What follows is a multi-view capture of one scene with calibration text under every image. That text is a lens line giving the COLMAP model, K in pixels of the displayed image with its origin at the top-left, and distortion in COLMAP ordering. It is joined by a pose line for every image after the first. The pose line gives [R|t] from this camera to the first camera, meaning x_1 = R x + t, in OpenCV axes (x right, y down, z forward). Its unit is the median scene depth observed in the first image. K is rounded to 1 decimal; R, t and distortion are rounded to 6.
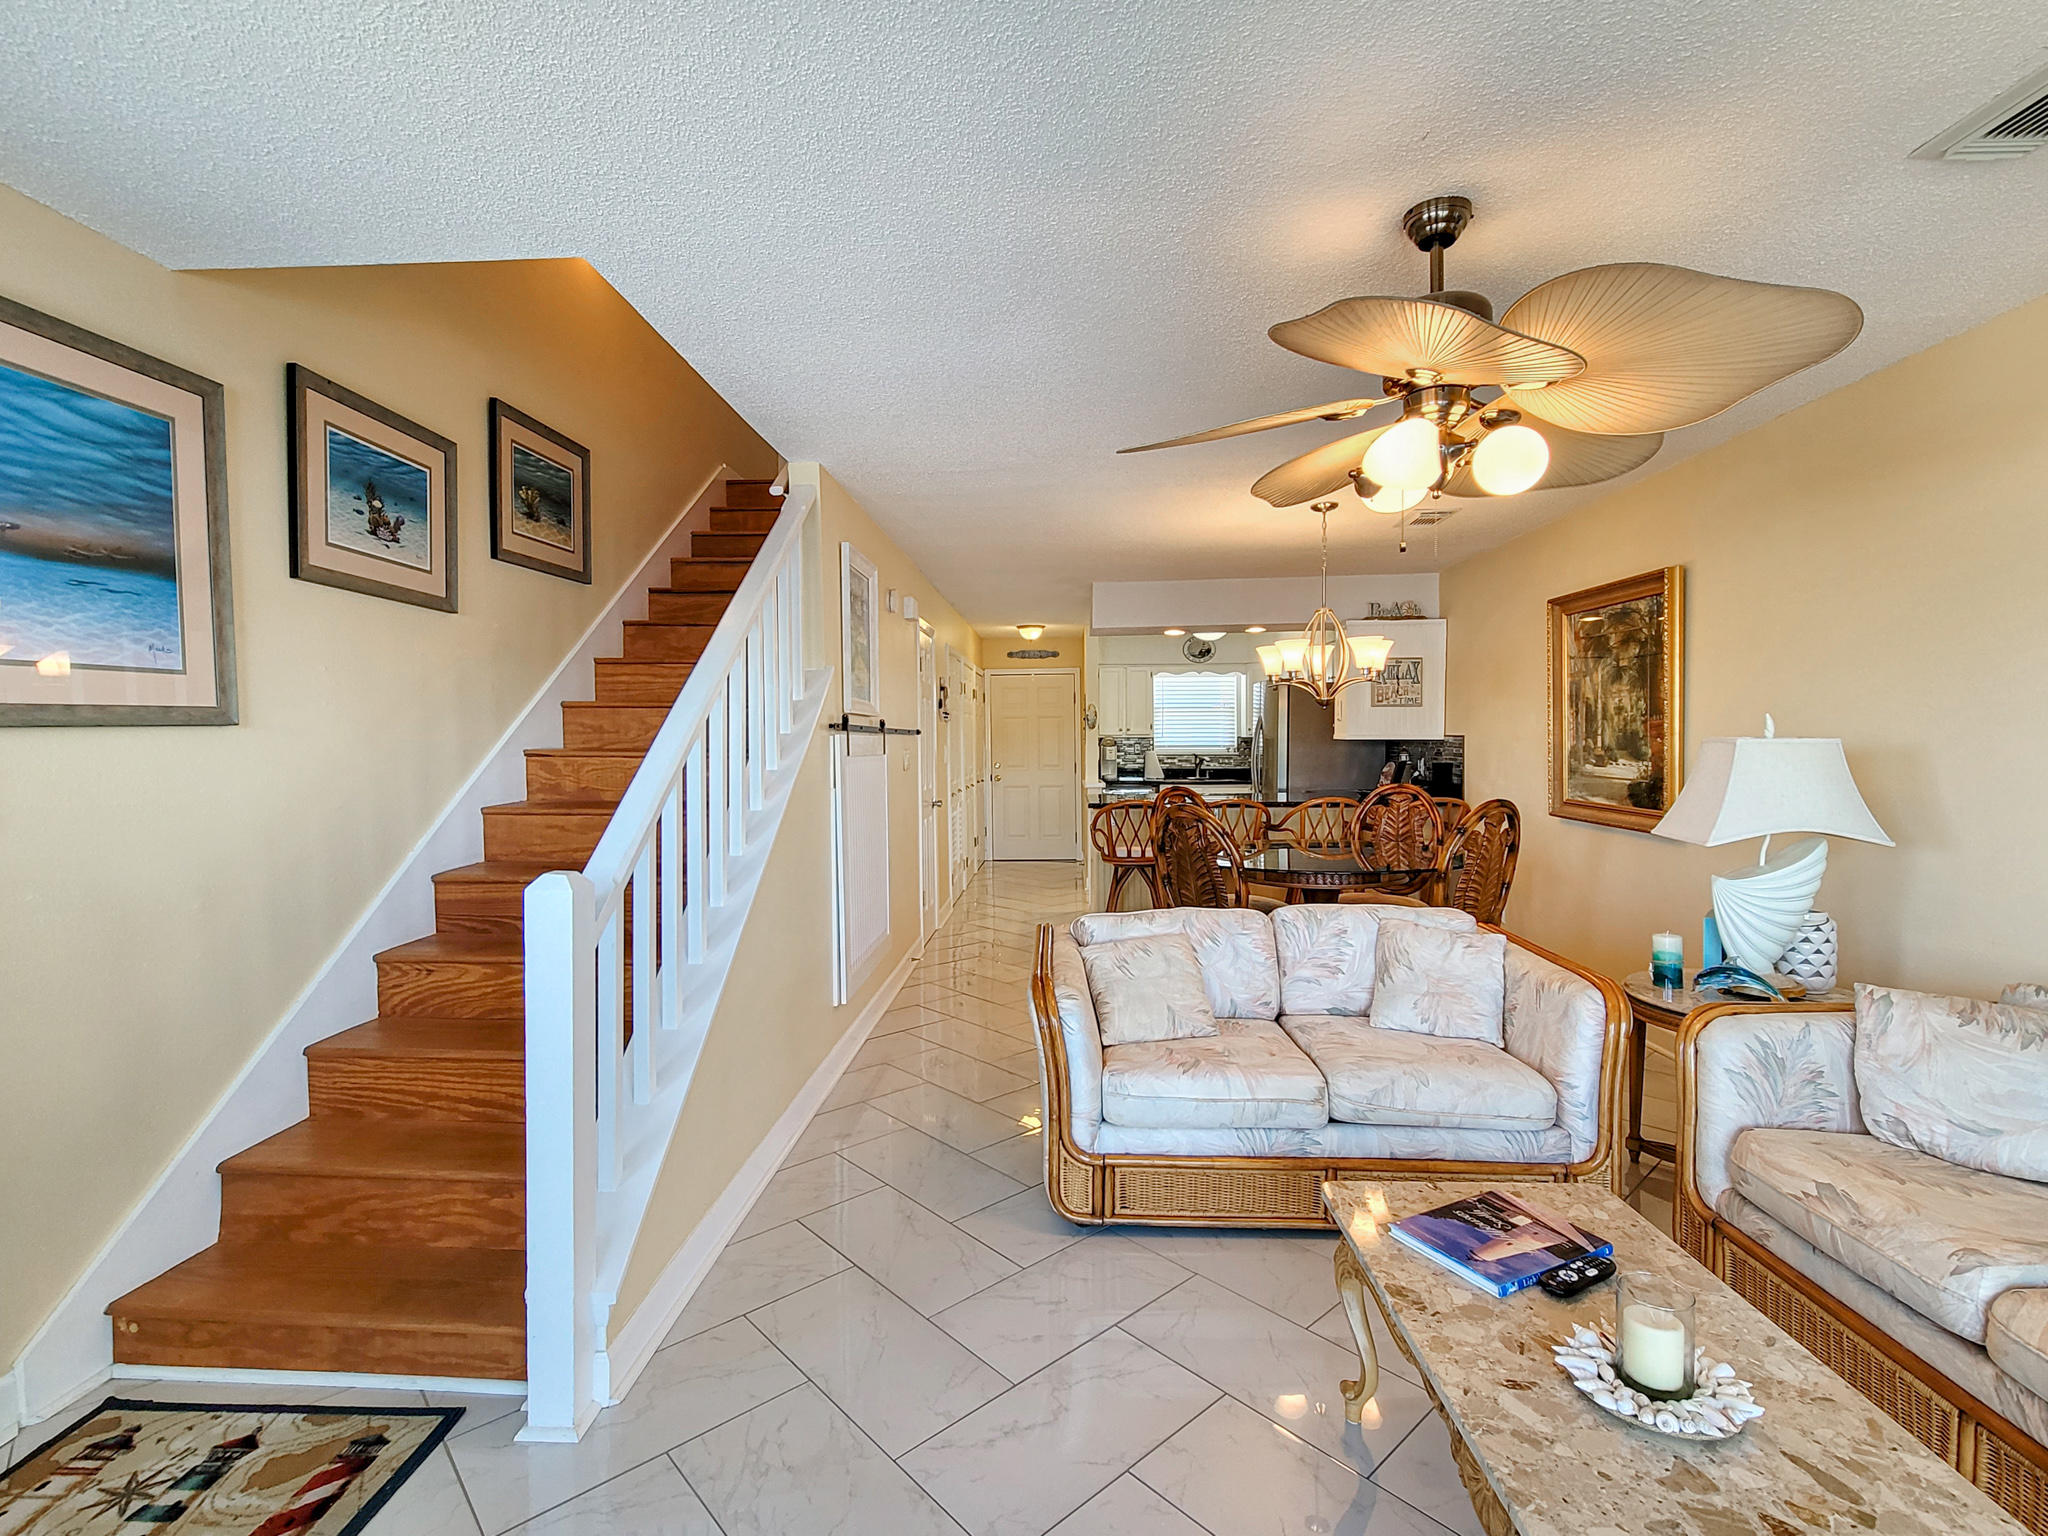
lens RADIAL K [[952.6, 0, 1018.5], [0, 952.6, 777.3], [0, 0, 1]] dist [0.000179, -0.000465]
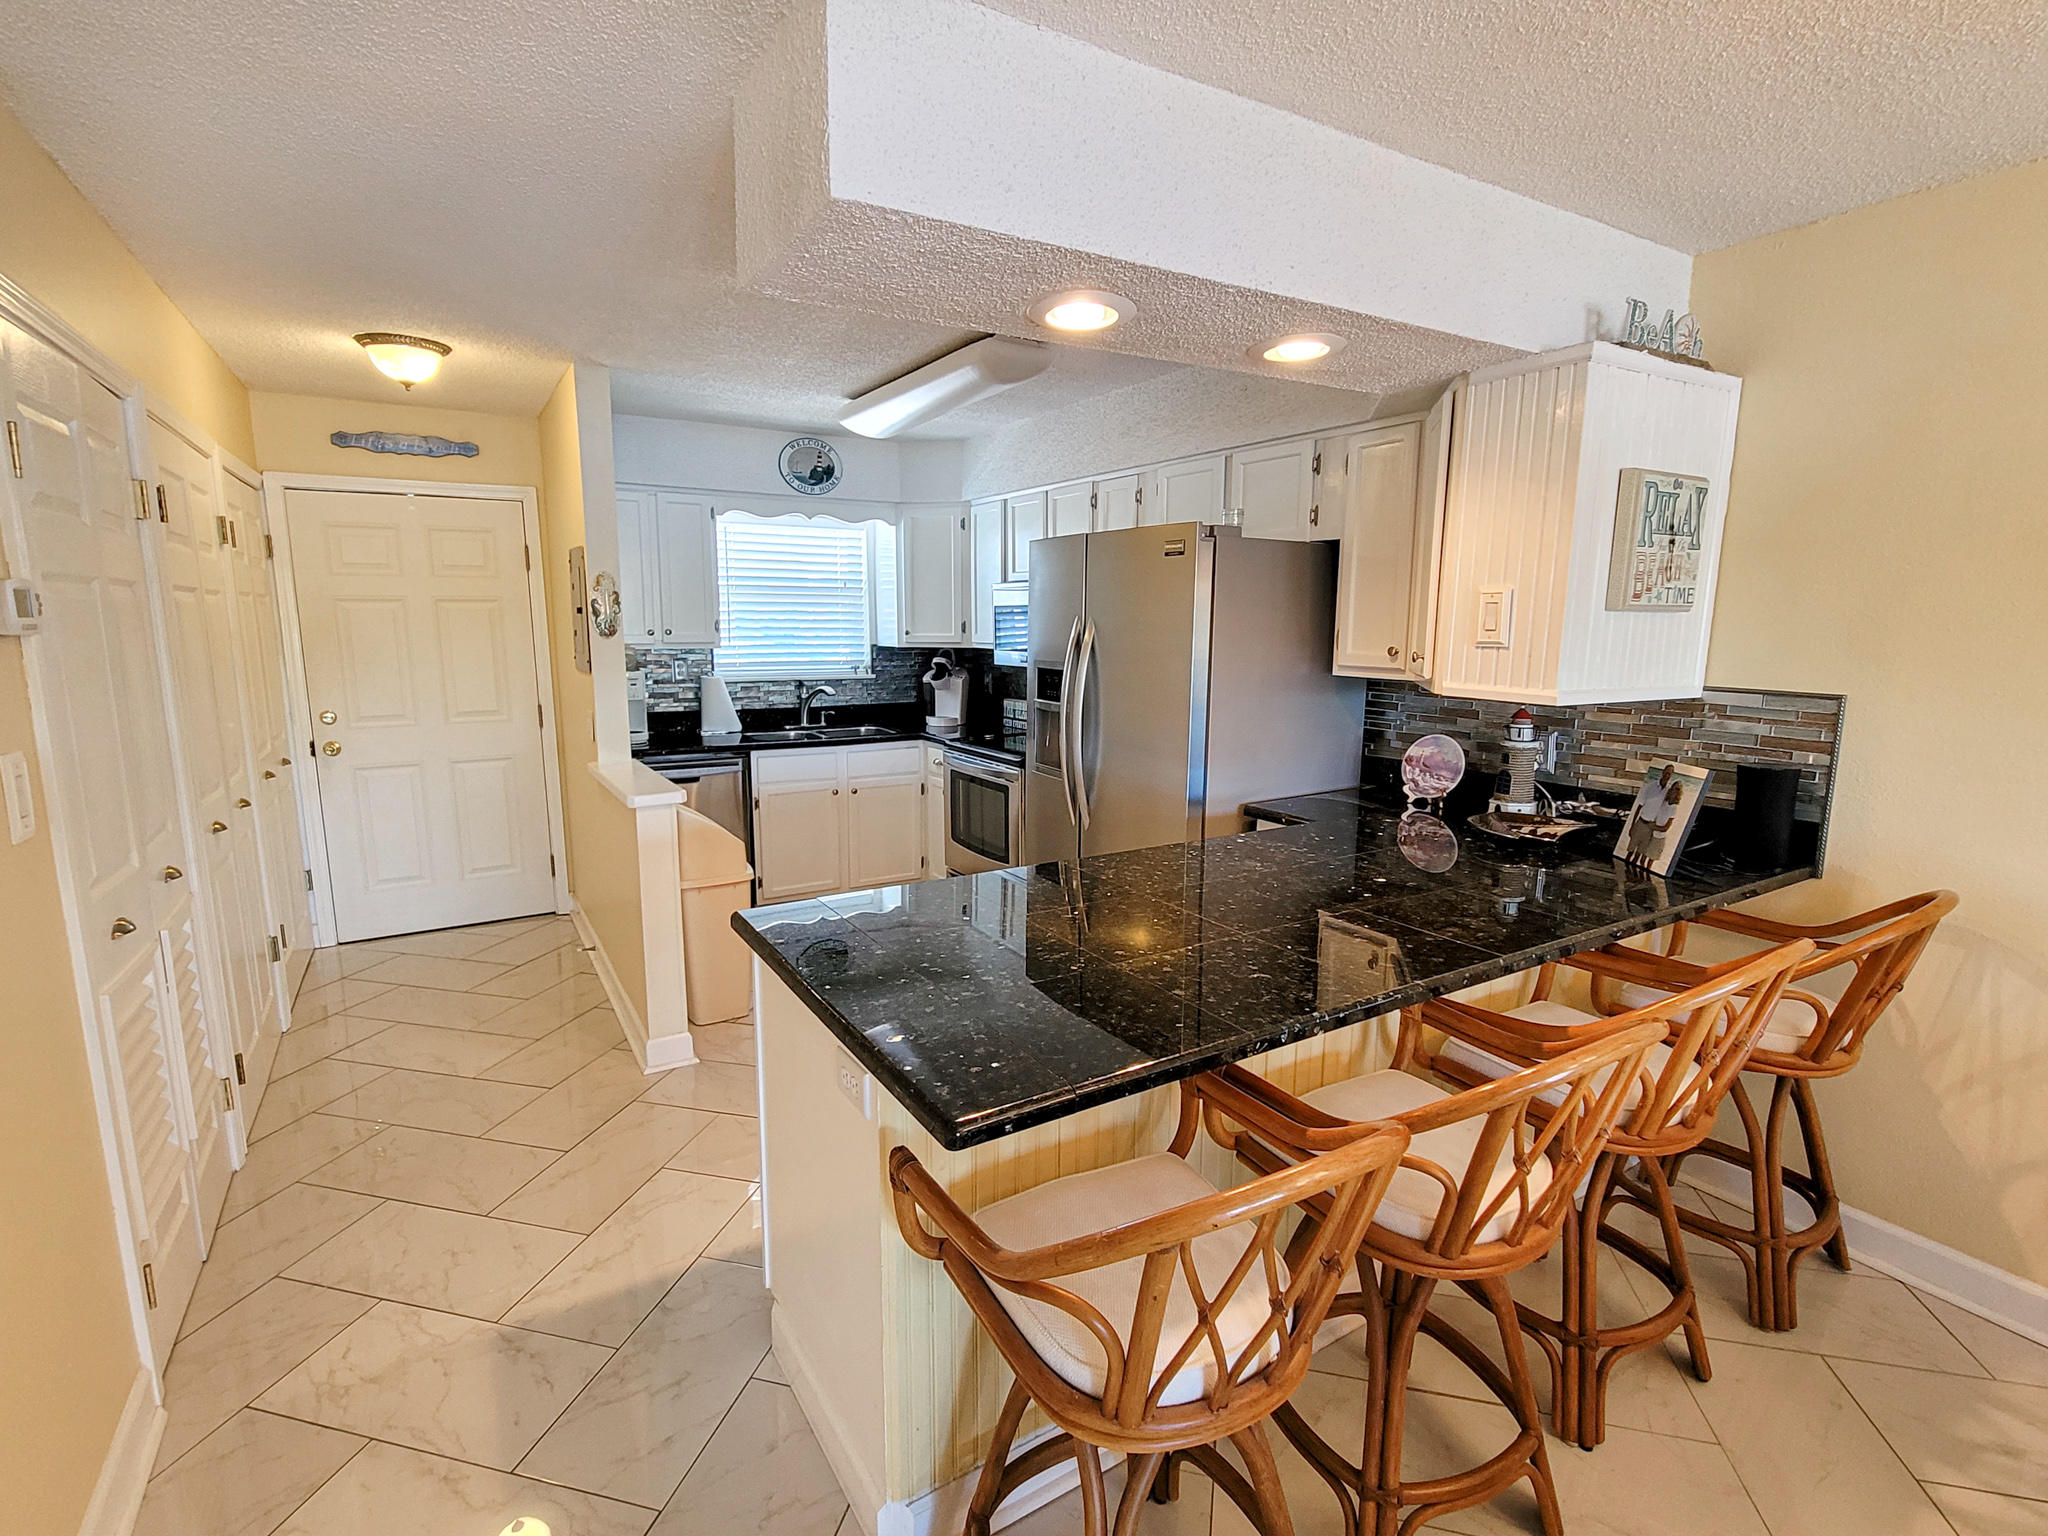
lens RADIAL K [[963.9, 0, 1016.7], [0, 963.9, 772.8], [0, 0, 1]] dist [0.000306, -0.000165]
pose [[0.828876, -0.079778, 0.553714, -0.013537], [0.012363, 0.992150, 0.124441, -0.062020], [-0.559295, -0.096301, 0.823356, 0.829370]]
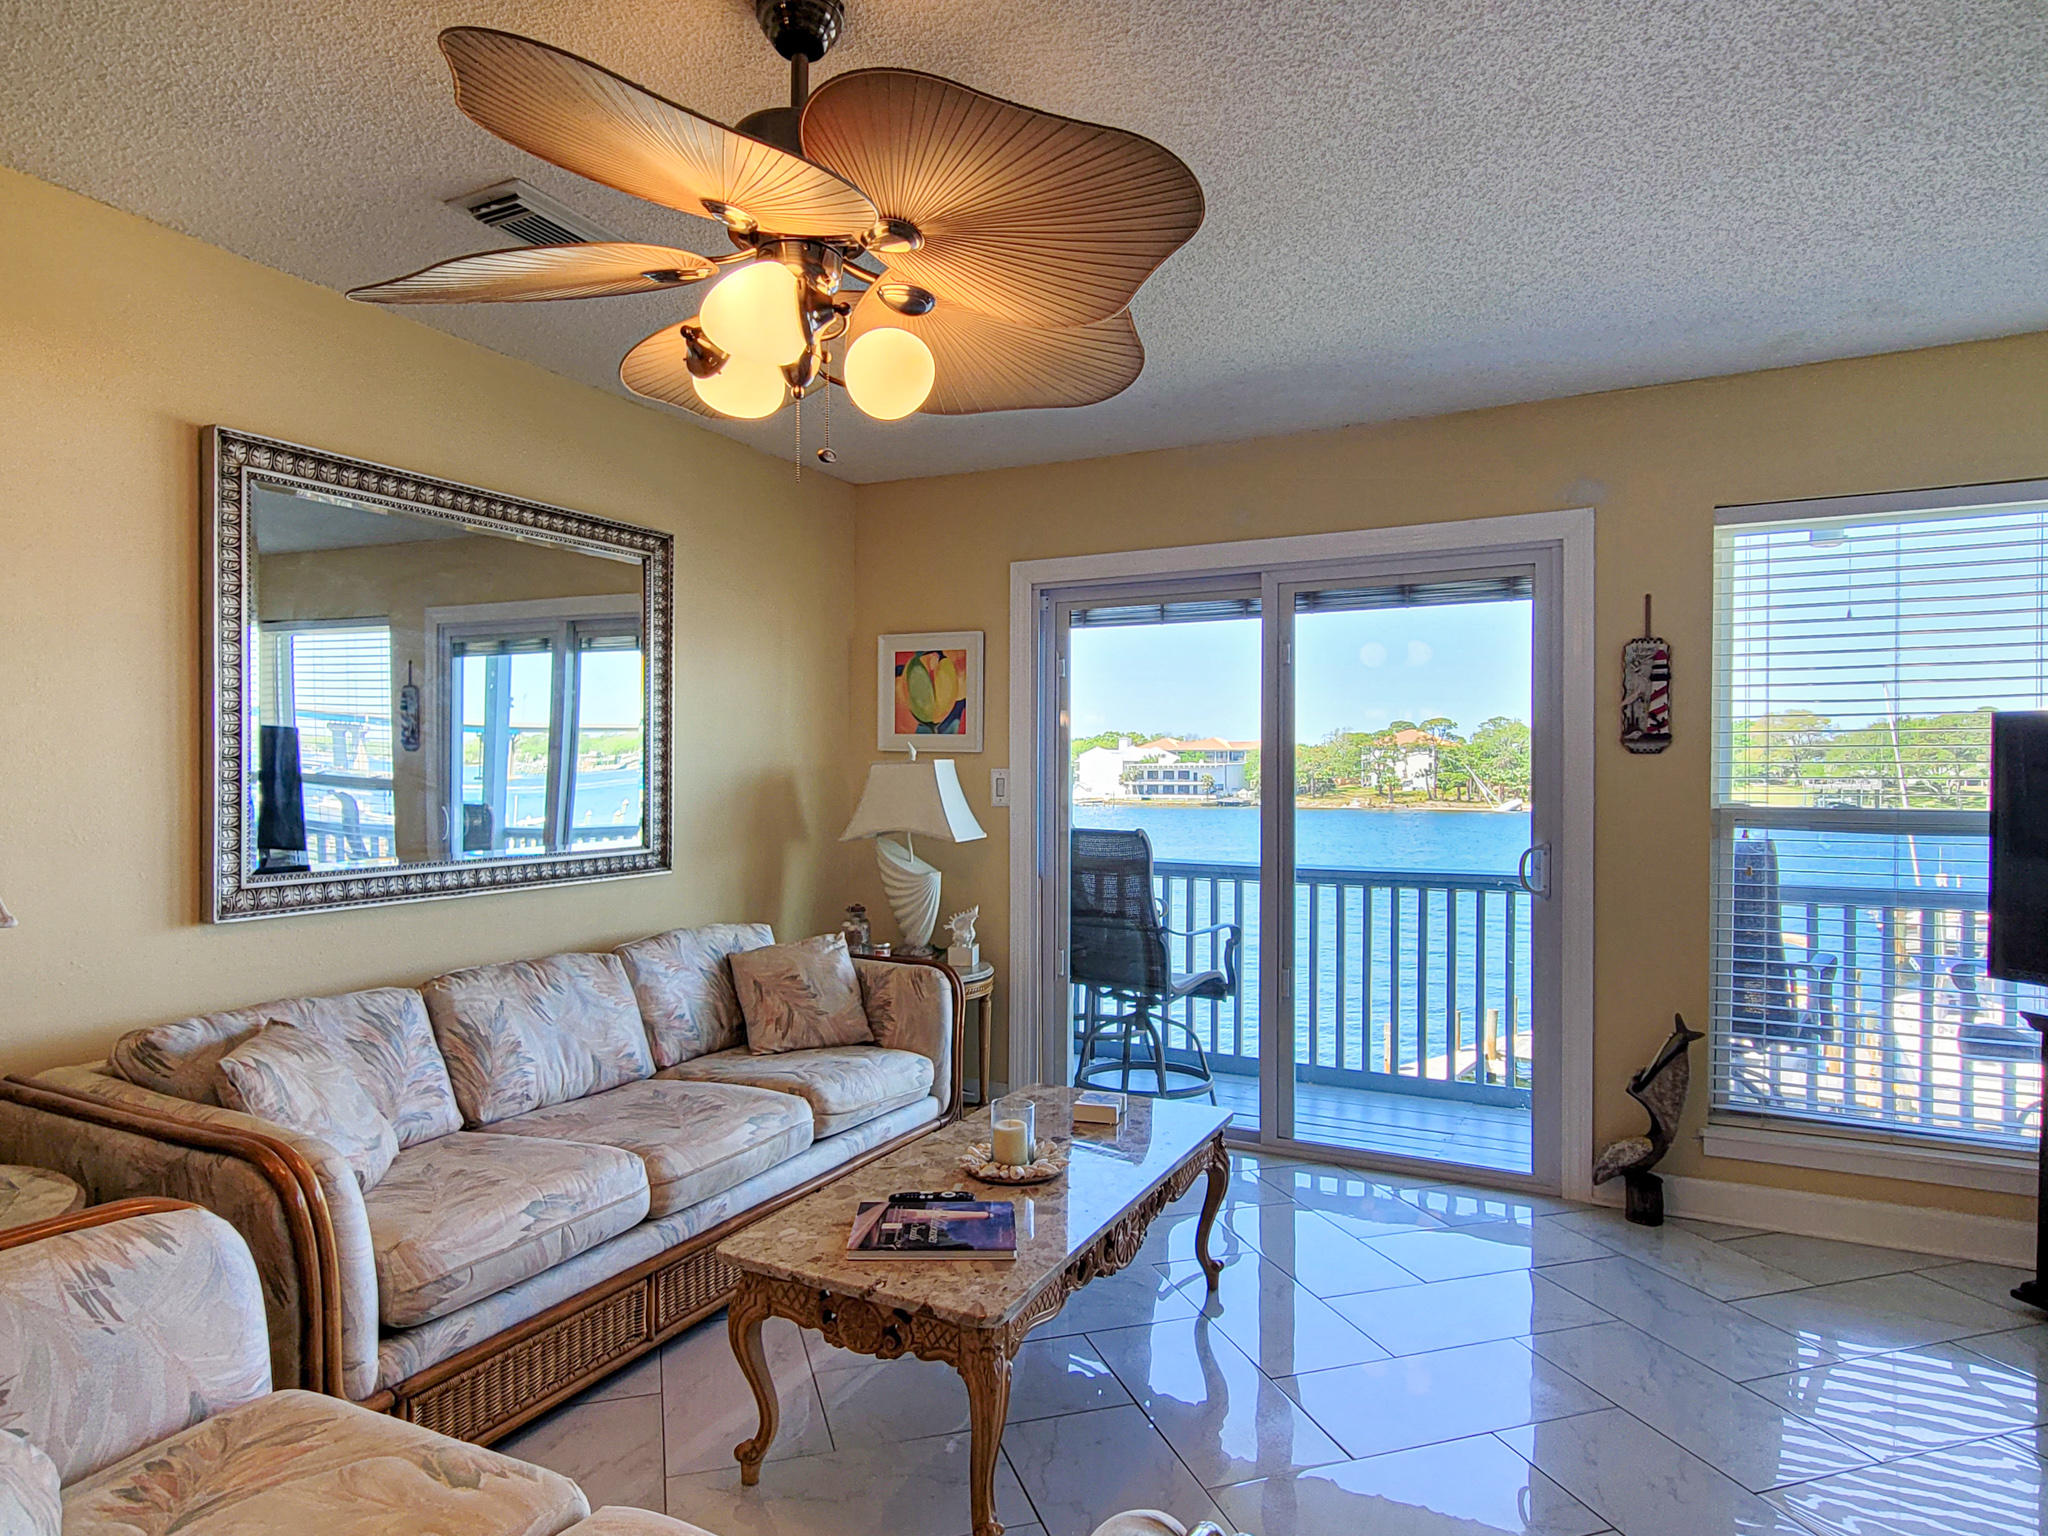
lens RADIAL K [[1180.2, 0, 1020.9], [0, 1180.2, 775.2], [0, 0, 1]] dist [0.001005, 0.001311]
pose [[-0.907066, 0.002698, 0.420980, -0.030438], [0.016952, 0.999403, 0.030121, -0.009831], [-0.420647, 0.034458, -0.906570, 0.571448]]
